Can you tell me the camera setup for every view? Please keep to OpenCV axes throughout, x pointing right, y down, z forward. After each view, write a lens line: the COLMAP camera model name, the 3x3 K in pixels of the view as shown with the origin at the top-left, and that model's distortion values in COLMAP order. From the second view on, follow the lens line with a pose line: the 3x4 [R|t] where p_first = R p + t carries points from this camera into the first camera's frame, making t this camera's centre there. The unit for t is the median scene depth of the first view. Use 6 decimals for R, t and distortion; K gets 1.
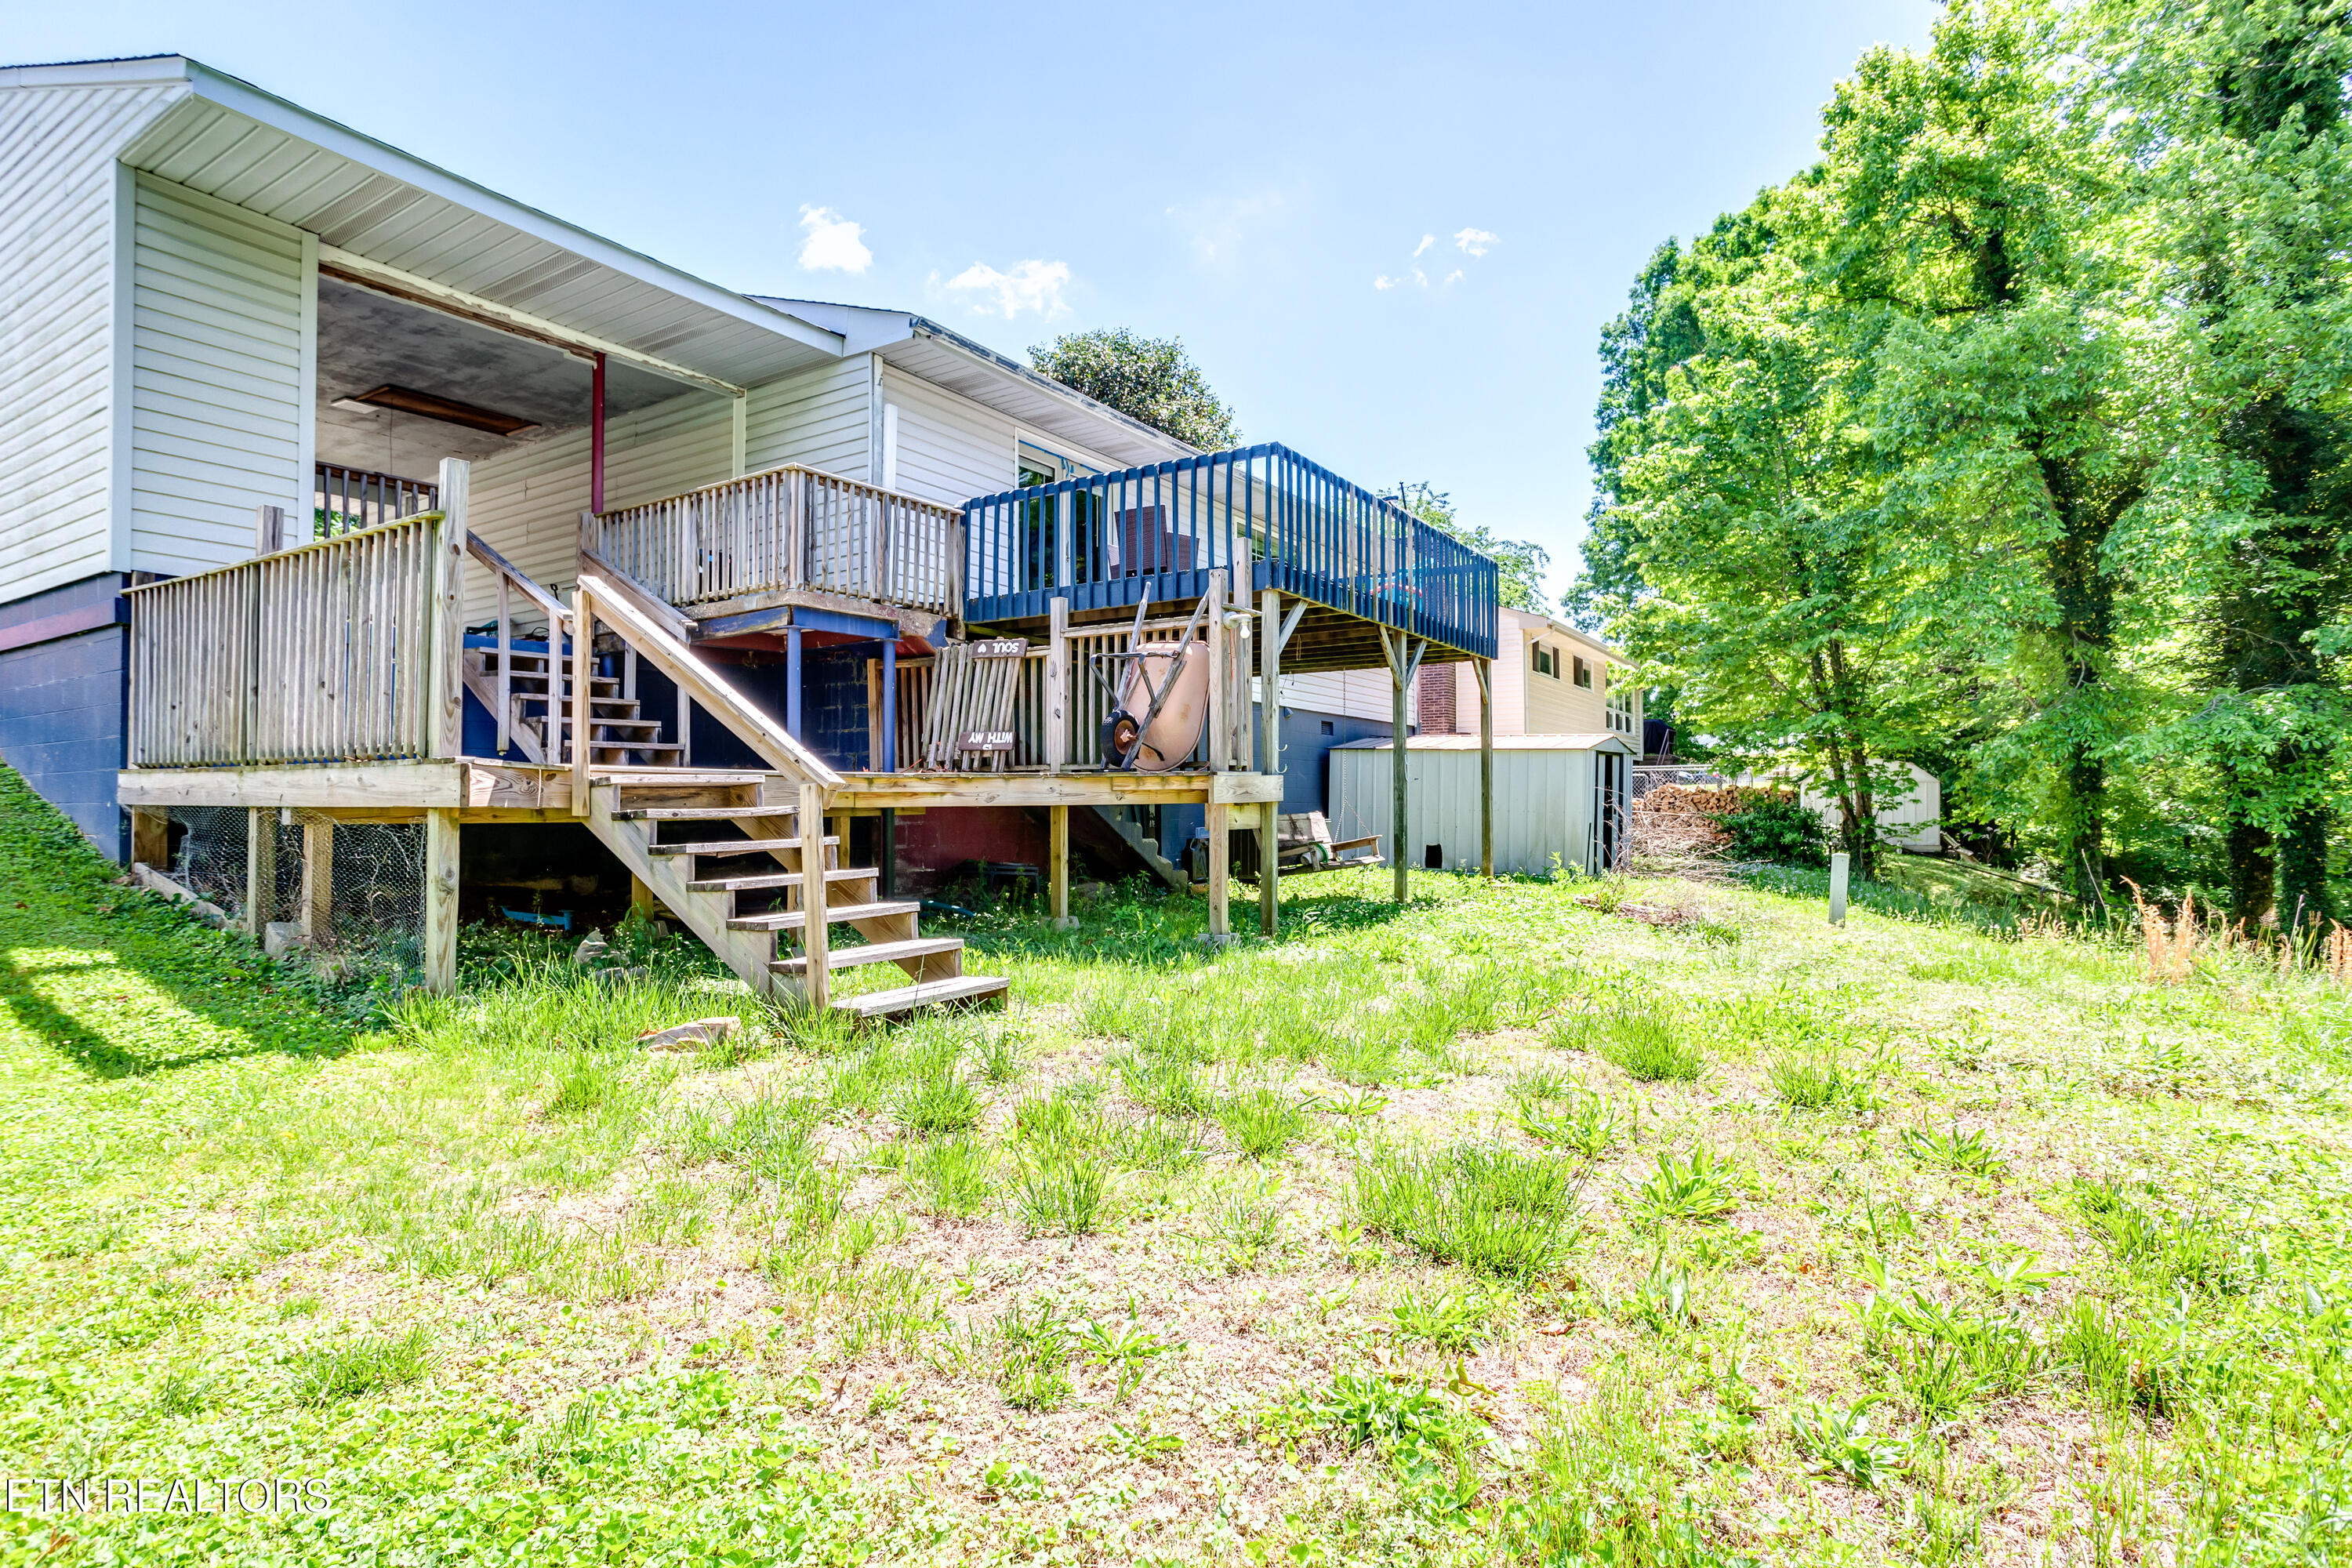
lens RADIAL K [[1215.4, 0, 1145.3], [0, 1215.4, 803.6], [0, 0, 1]] dist [-0.061010, 0.037982]
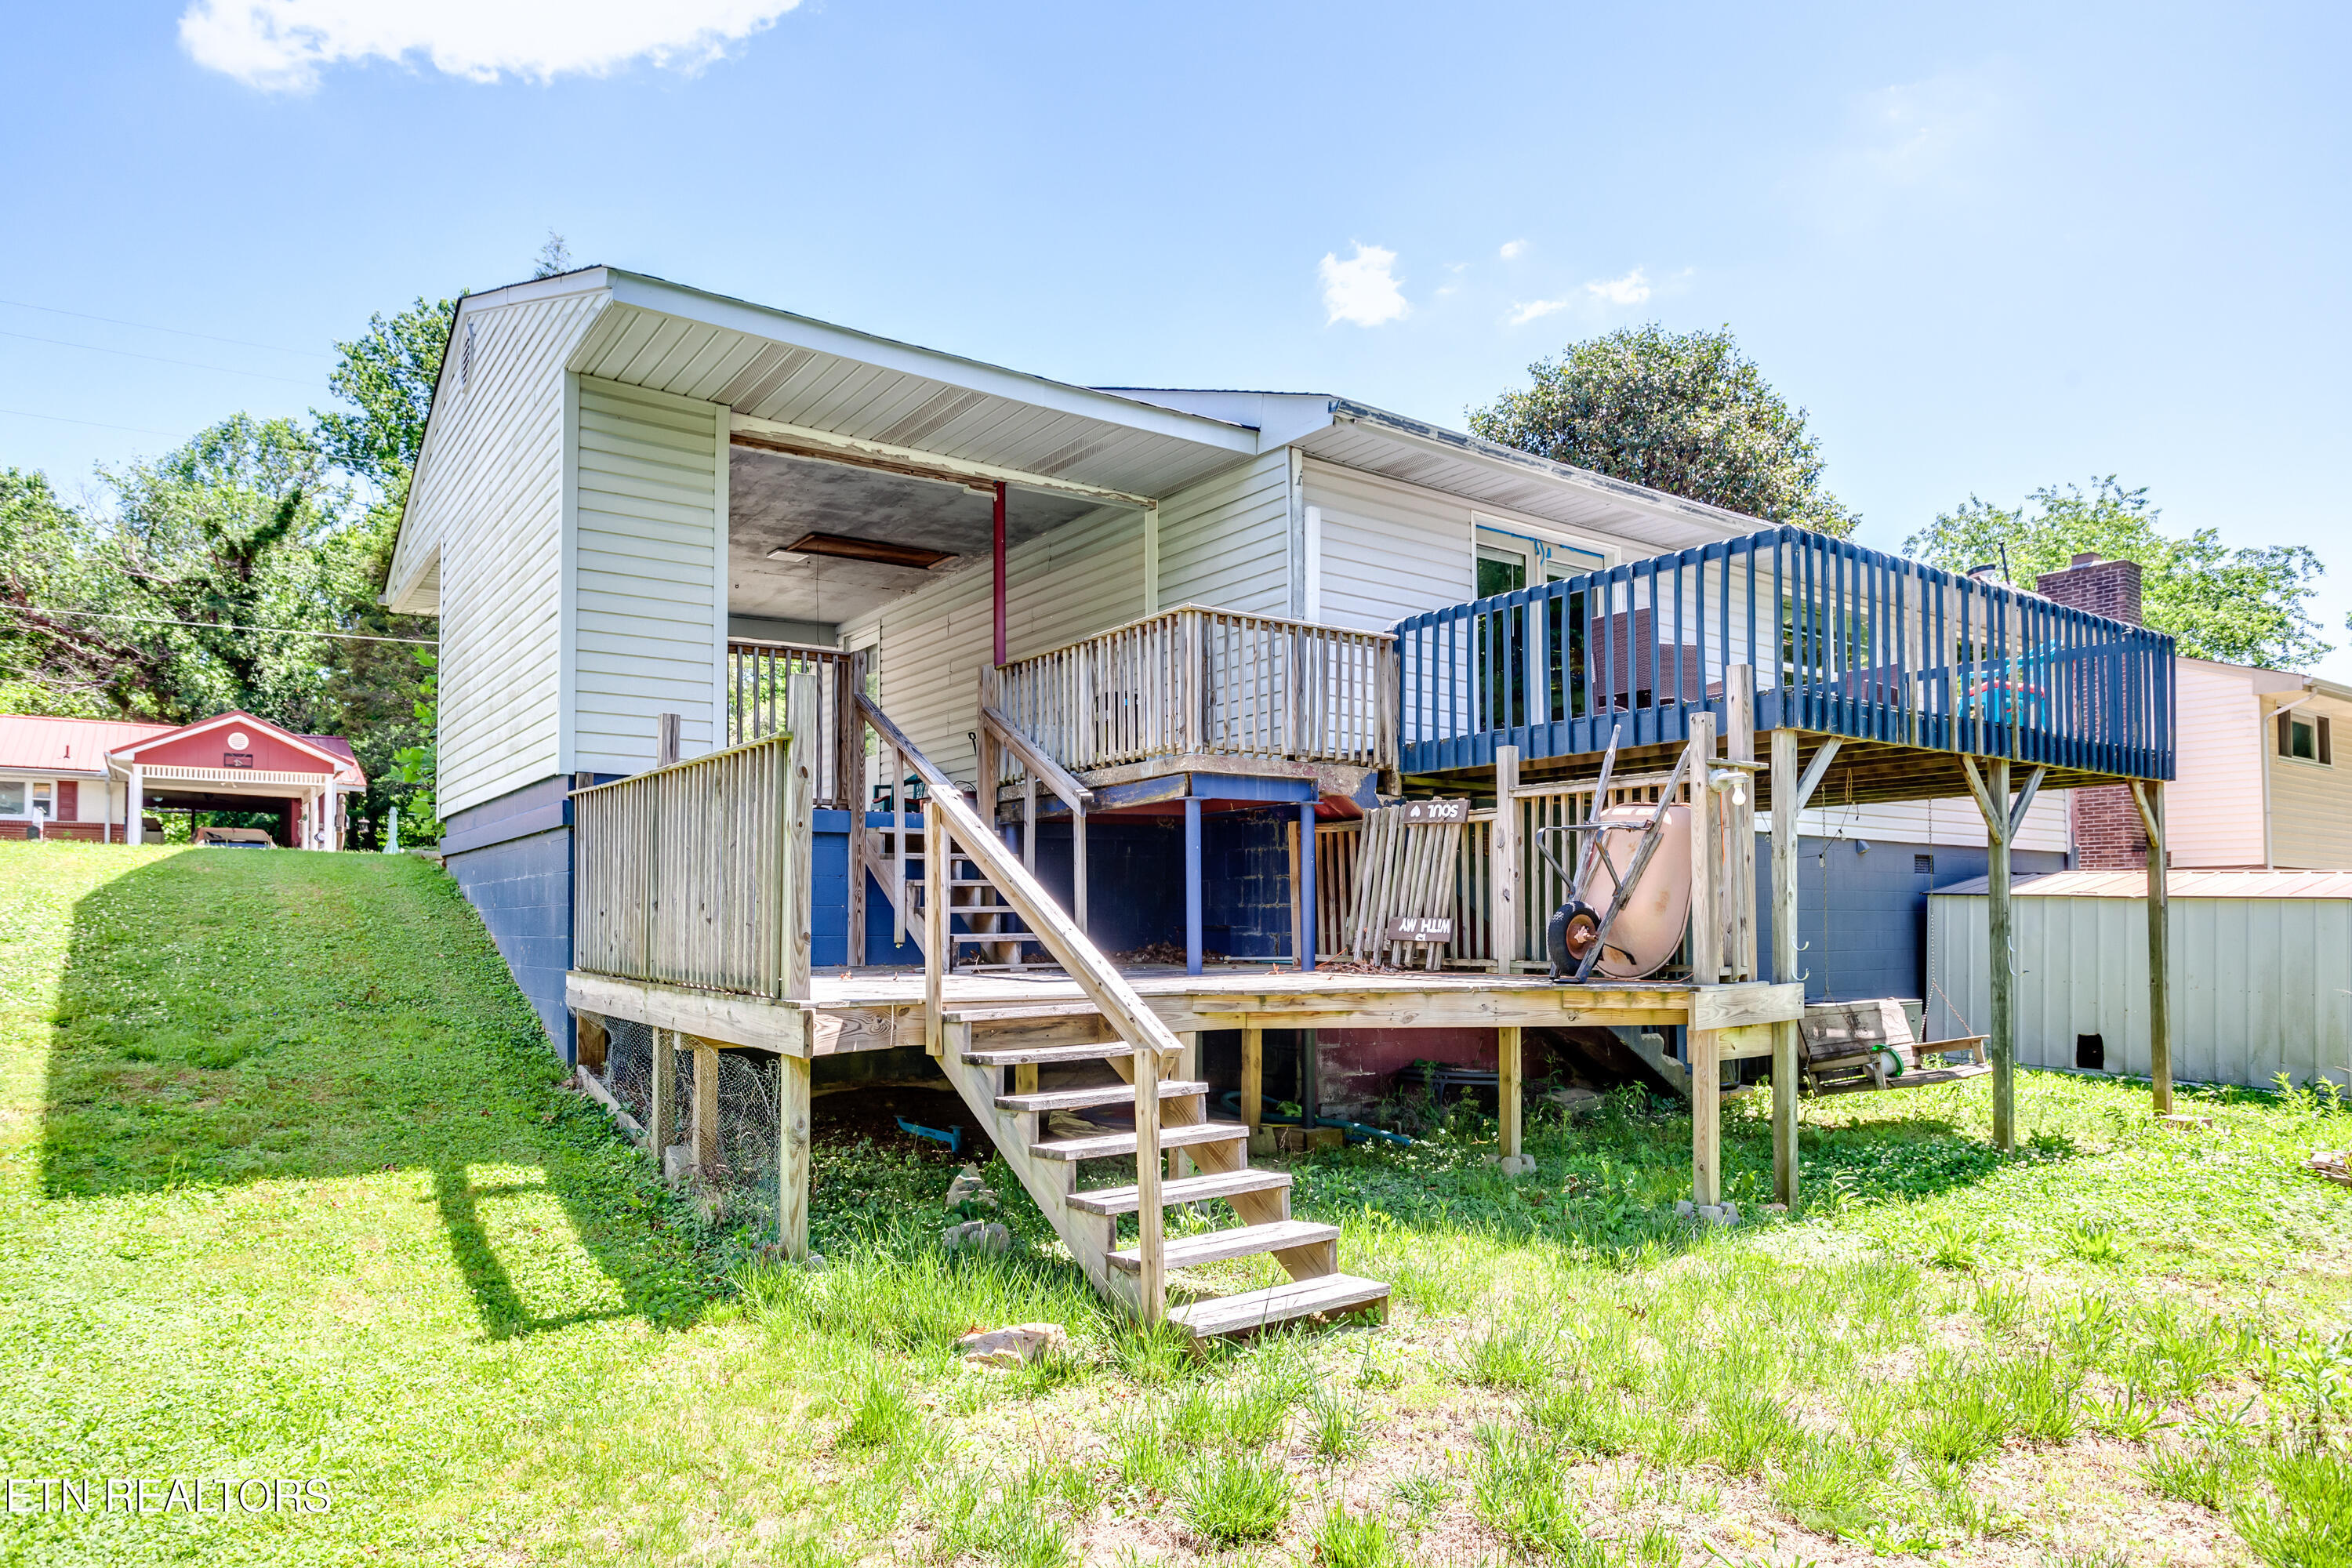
lens RADIAL K [[1469.7, 0, 1268.3], [0, 1469.7, 788.5], [0, 0, 1]] dist [-0.090683, 0.124116]
pose [[0.928185, -0.025320, -0.371258, 0.141060], [0.022818, 0.999678, -0.011130, -0.137940], [0.371420, 0.001859, 0.928463, 0.058791]]
